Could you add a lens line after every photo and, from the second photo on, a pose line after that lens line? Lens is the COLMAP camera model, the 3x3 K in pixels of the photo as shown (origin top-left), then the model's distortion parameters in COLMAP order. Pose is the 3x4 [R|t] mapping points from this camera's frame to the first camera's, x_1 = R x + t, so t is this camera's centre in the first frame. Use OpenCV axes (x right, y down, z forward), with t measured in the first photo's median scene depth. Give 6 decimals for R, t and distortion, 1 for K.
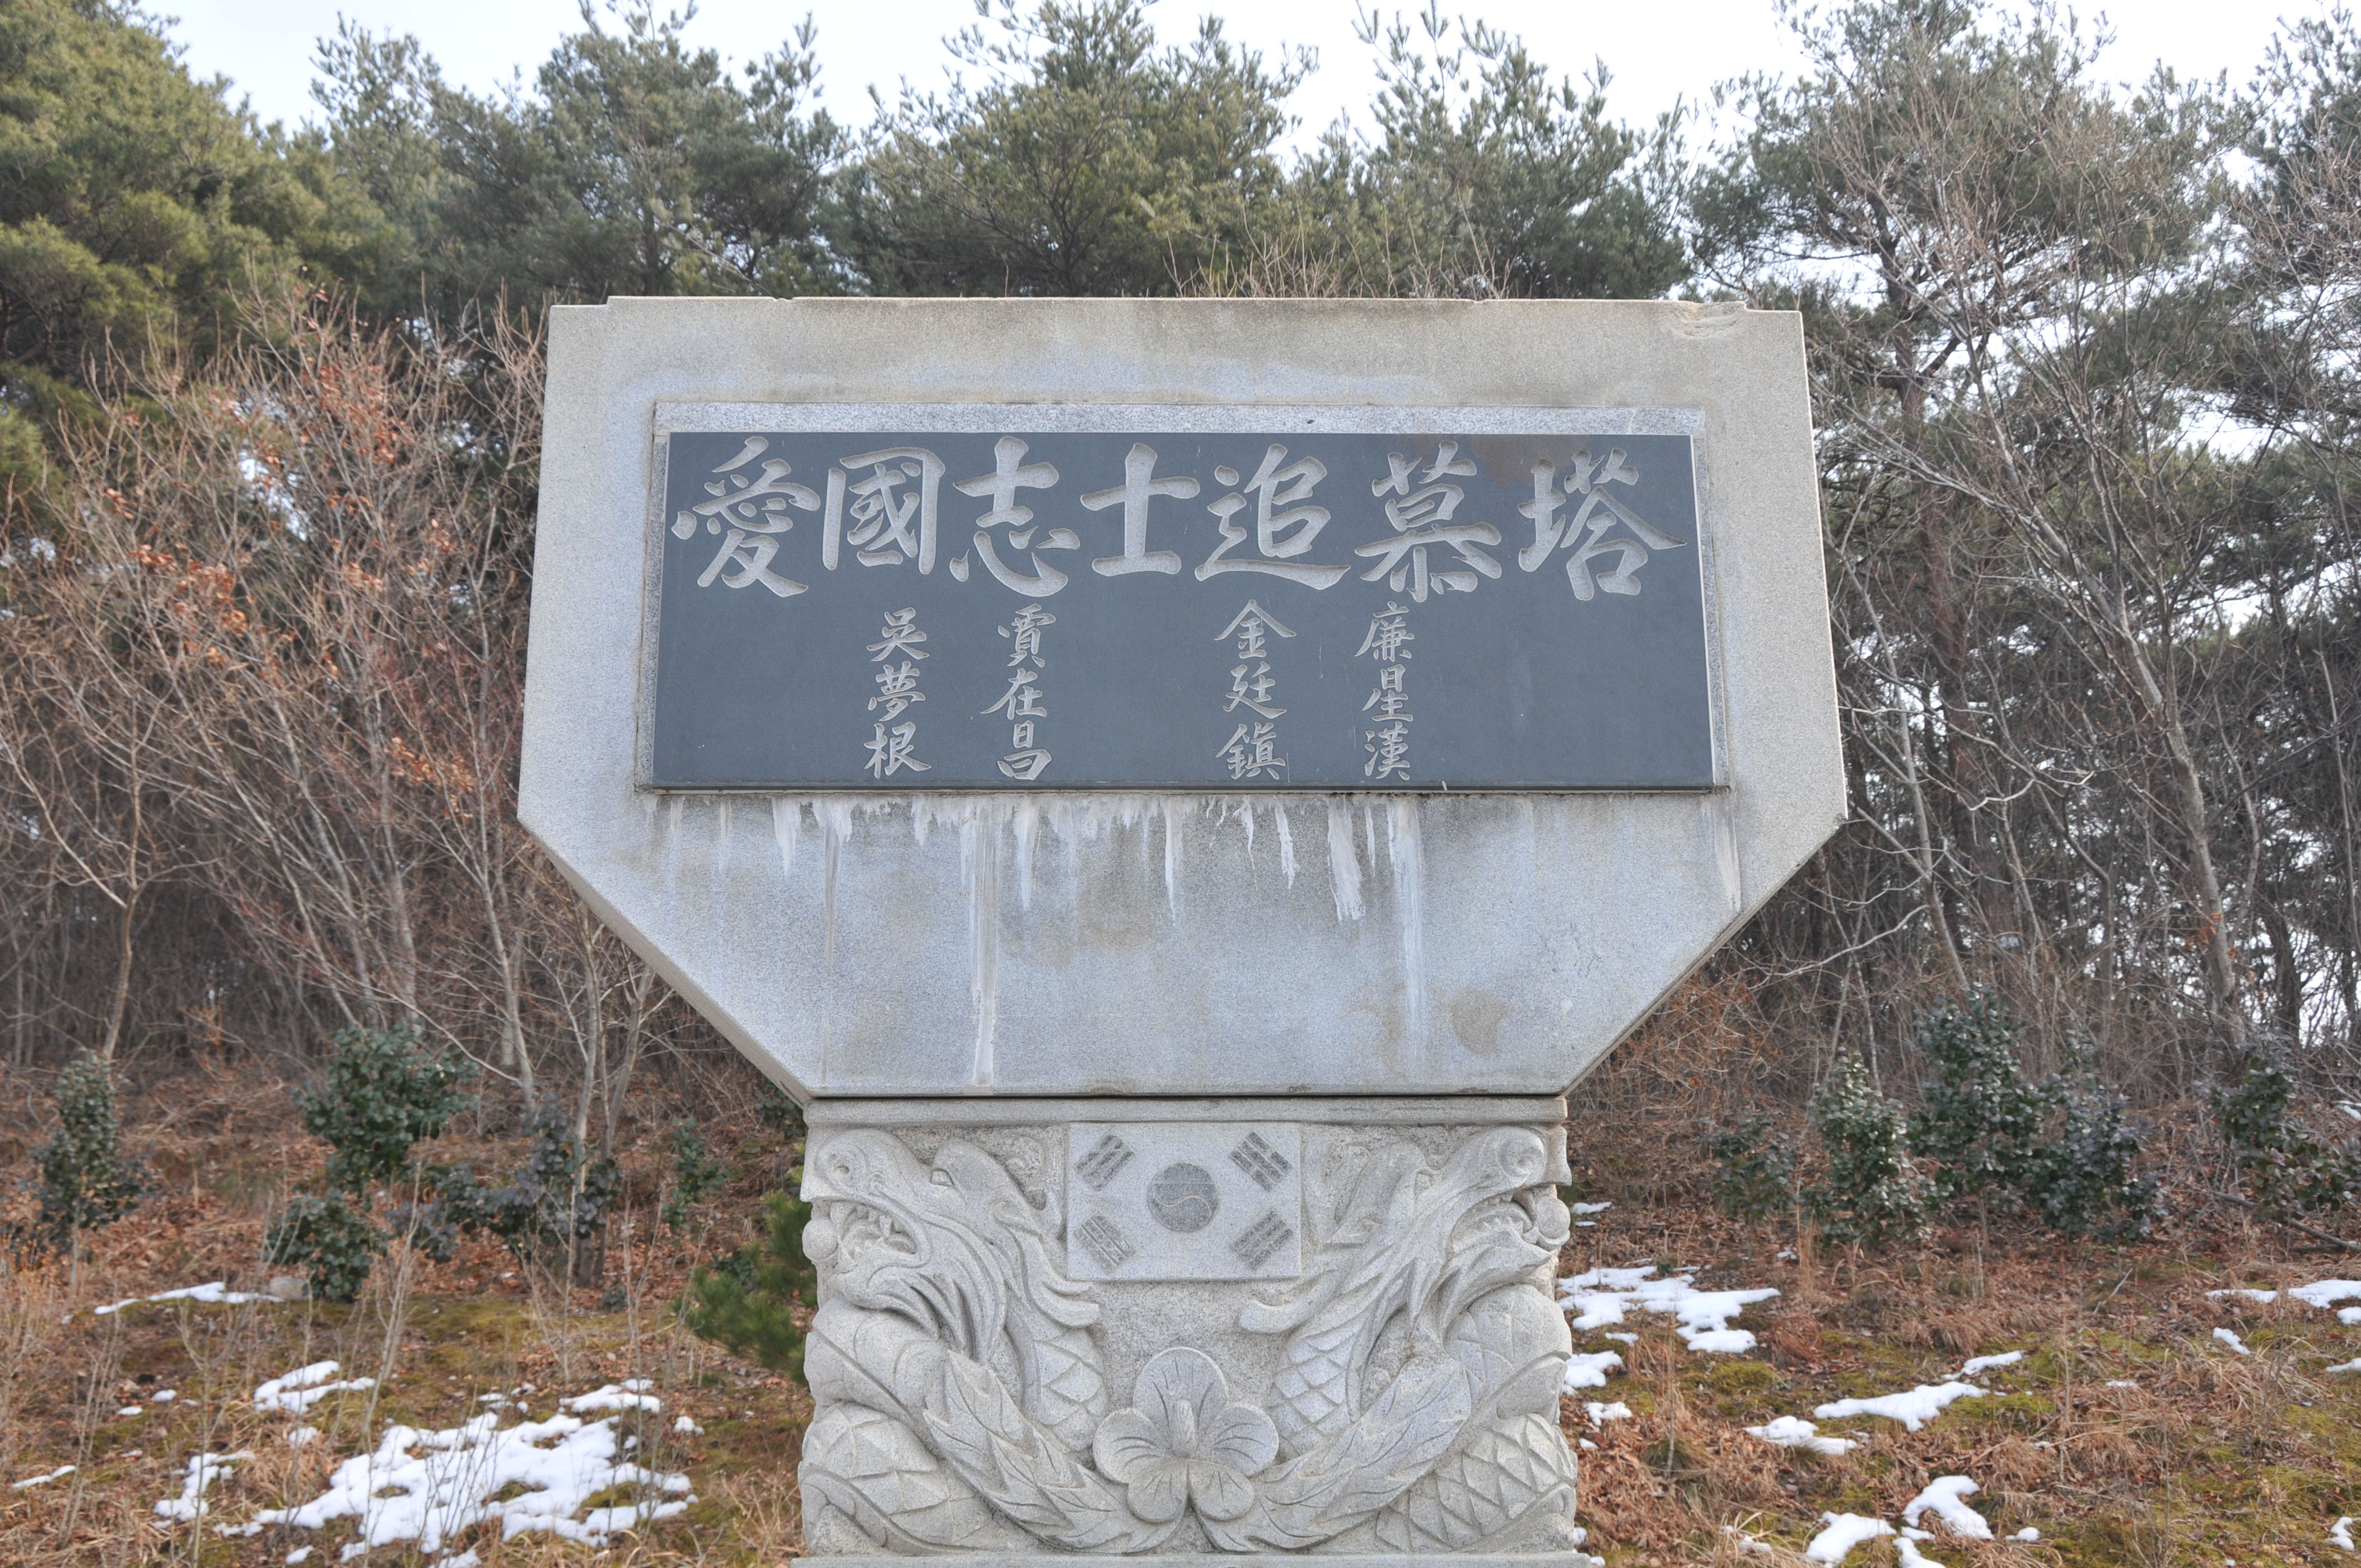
lens RADIAL K [[2478.1, 0, 1180.5], [0, 2478.1, 784.0], [0, 0, 1]] dist [0.011007, 0.036713]
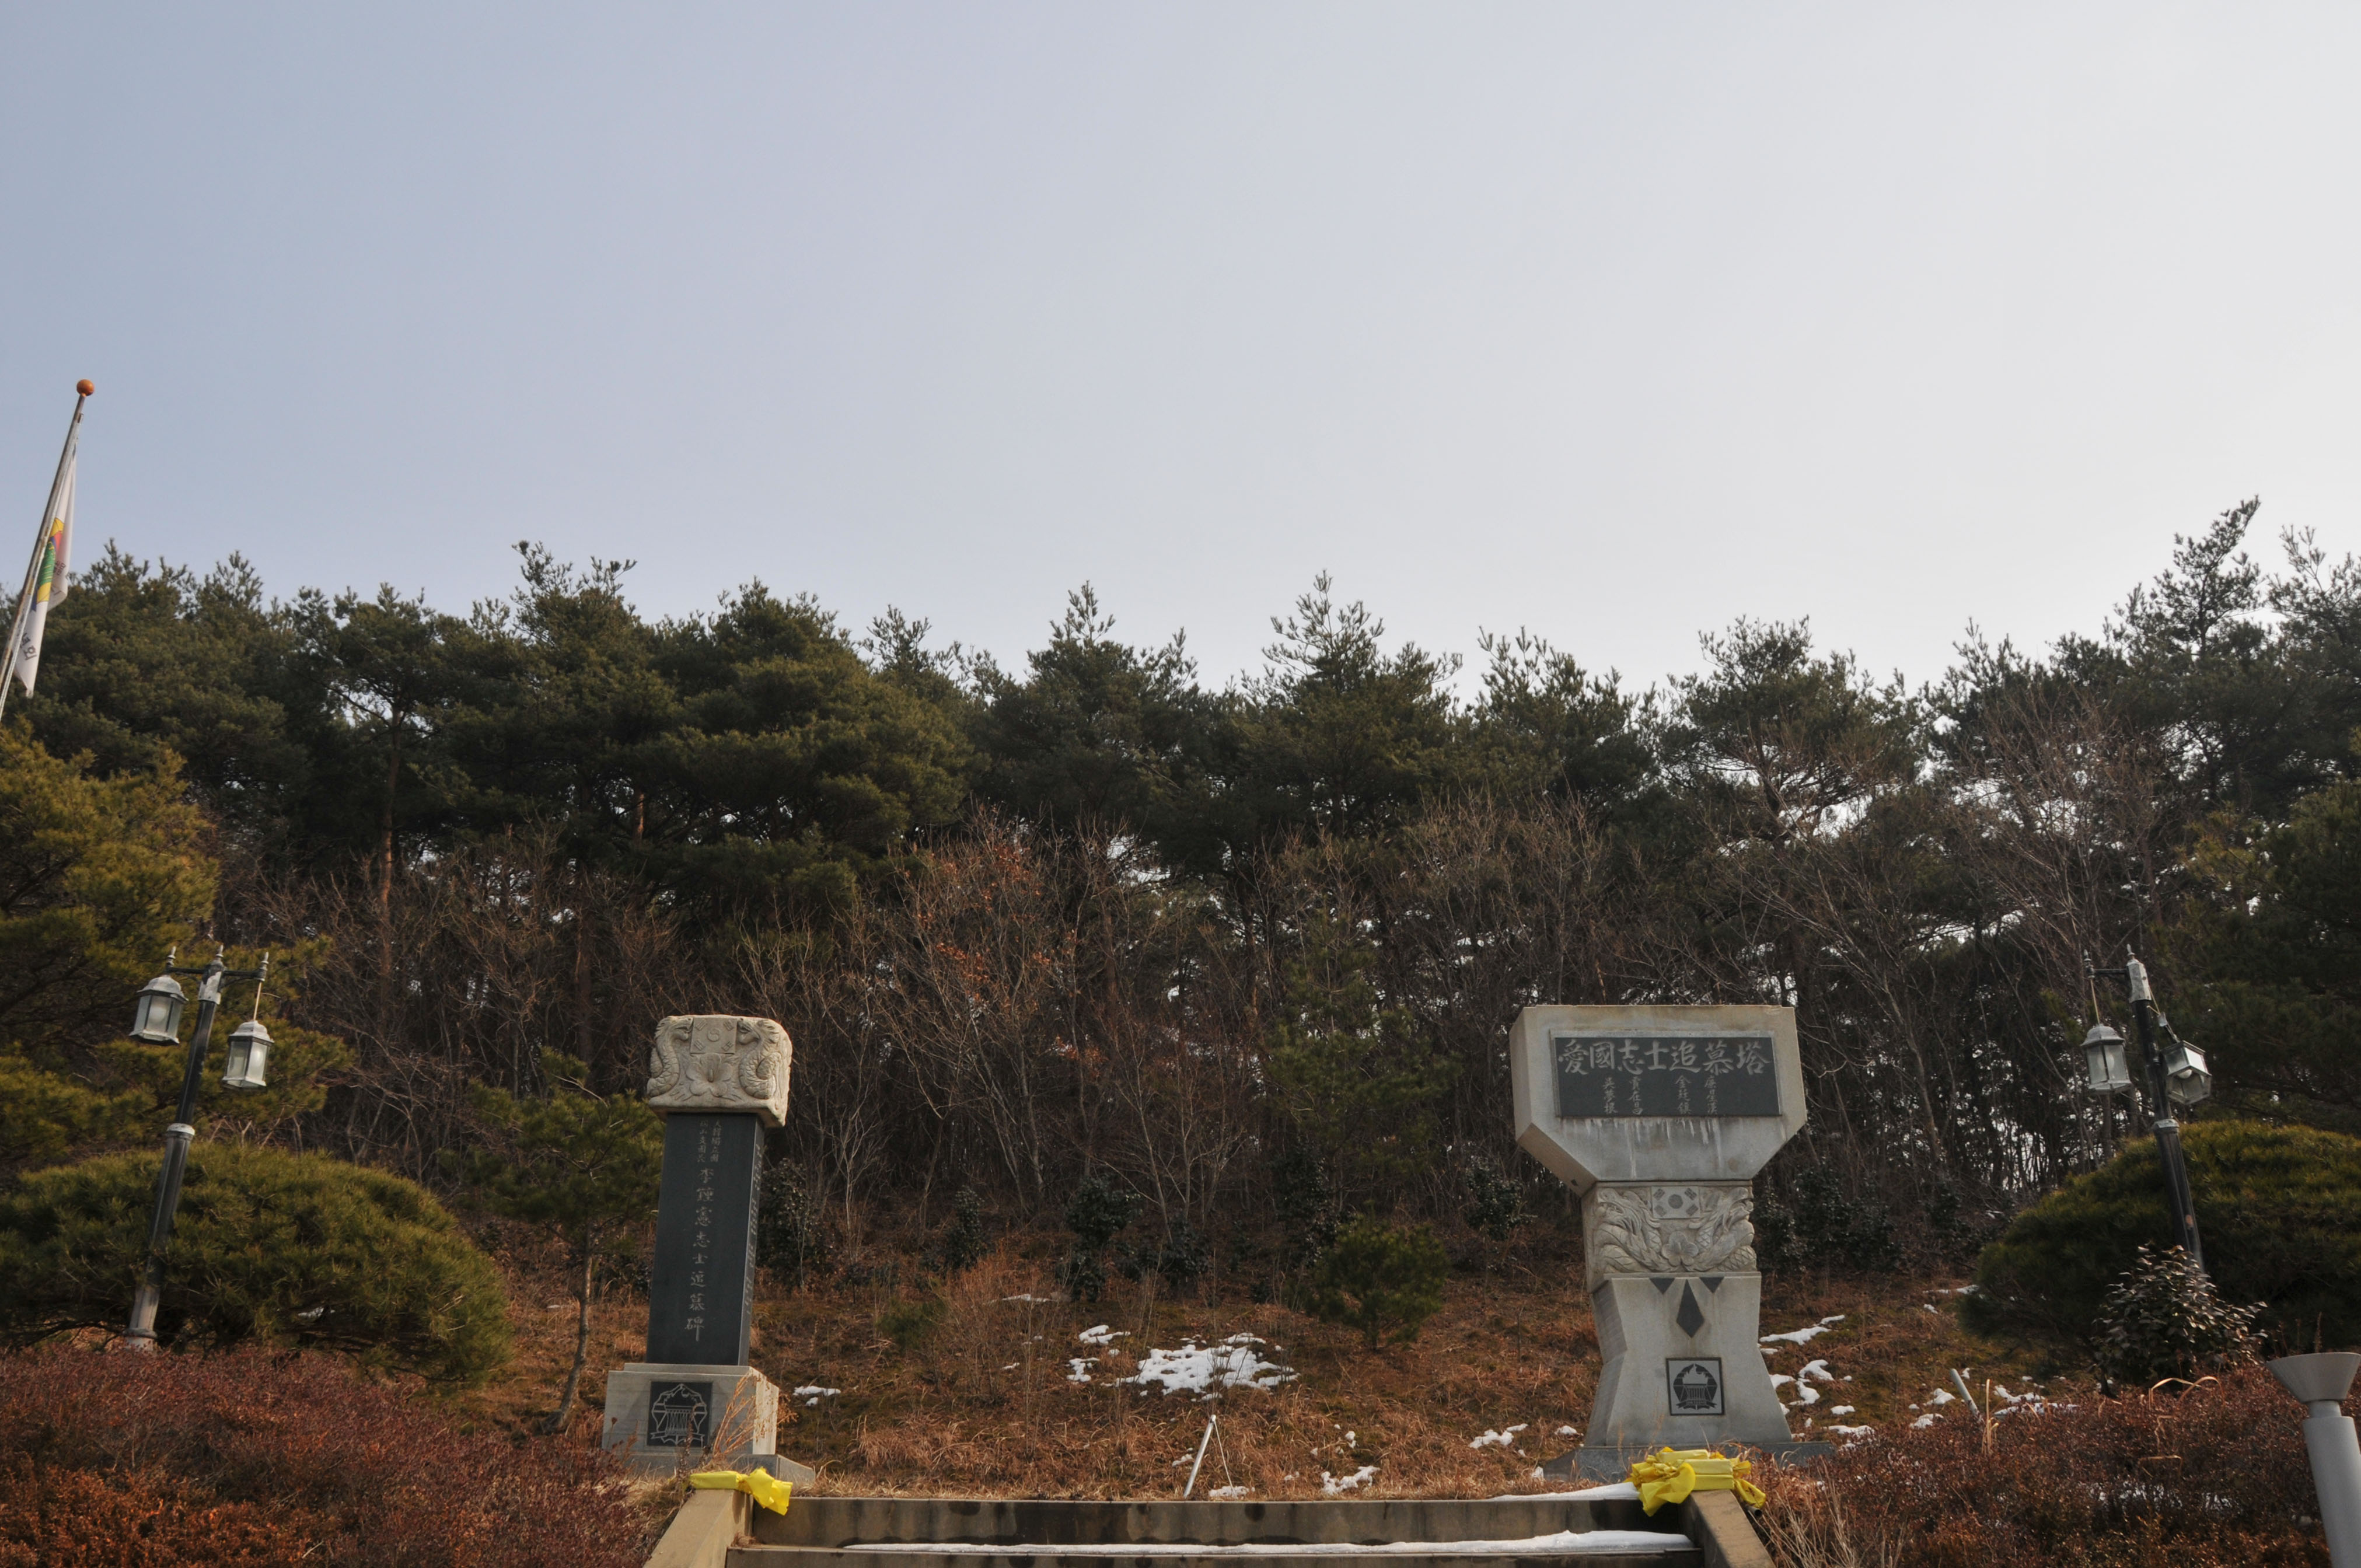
lens RADIAL K [[1935.6, 0, 1180.5], [0, 1935.6, 784.0], [0, 0, 1]] dist [-0.108087, 0.004883]
pose [[0.999973, 0.005705, -0.004531, -0.887531], [-0.006176, 0.993711, -0.111806, -0.205404], [0.003865, 0.111831, 0.993720, -2.614127]]
